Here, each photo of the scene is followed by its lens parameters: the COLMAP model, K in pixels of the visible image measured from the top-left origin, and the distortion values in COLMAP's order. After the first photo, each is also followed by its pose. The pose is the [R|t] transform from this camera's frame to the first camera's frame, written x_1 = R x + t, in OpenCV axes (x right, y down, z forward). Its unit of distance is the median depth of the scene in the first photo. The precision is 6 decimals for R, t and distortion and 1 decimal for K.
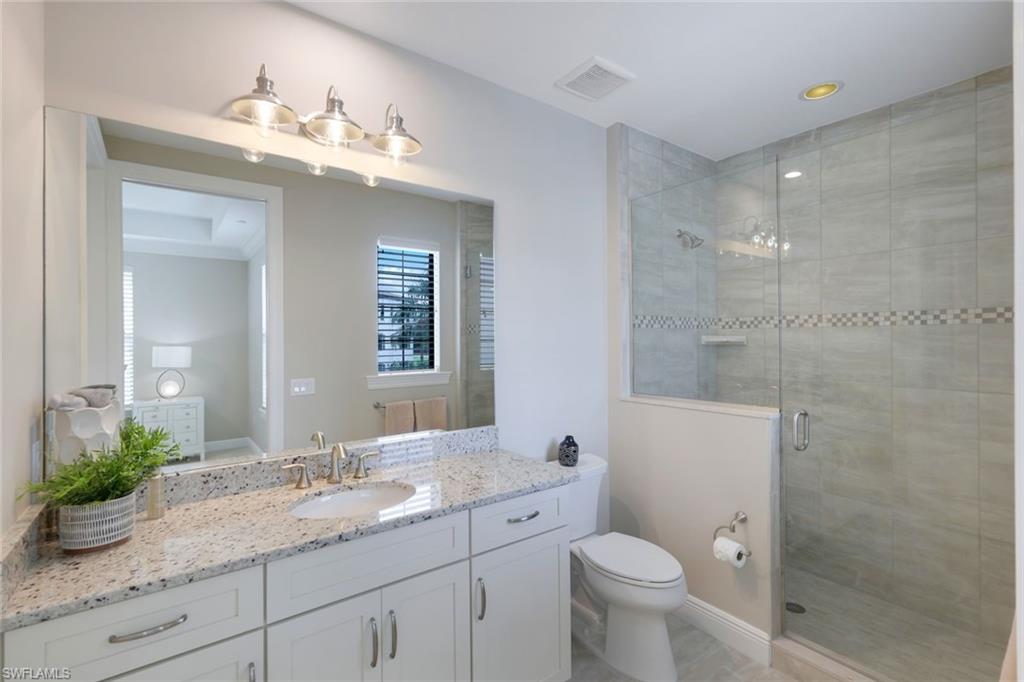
lens RADIAL K [[460.8, 0, 510.2], [0, 460.8, 334.4], [0, 0, 1]] dist [-0.063333, -0.000052]
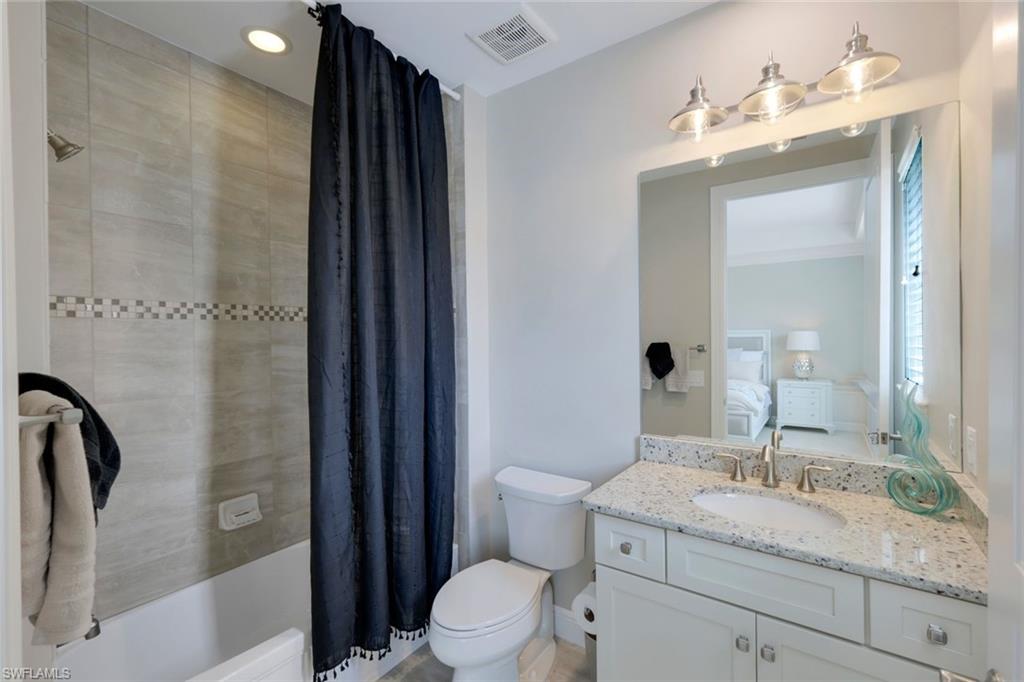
lens RADIAL K [[435.6, 0, 512.0], [0, 435.6, 341.0], [0, 0, 1]] dist [0.000917, 0.000287]
pose [[0.291390, 0.017319, -0.956447, 0.305258], [0.016538, 0.999595, 0.023138, 0.000200], [0.956461, -0.022560, 0.290986, 0.237815]]
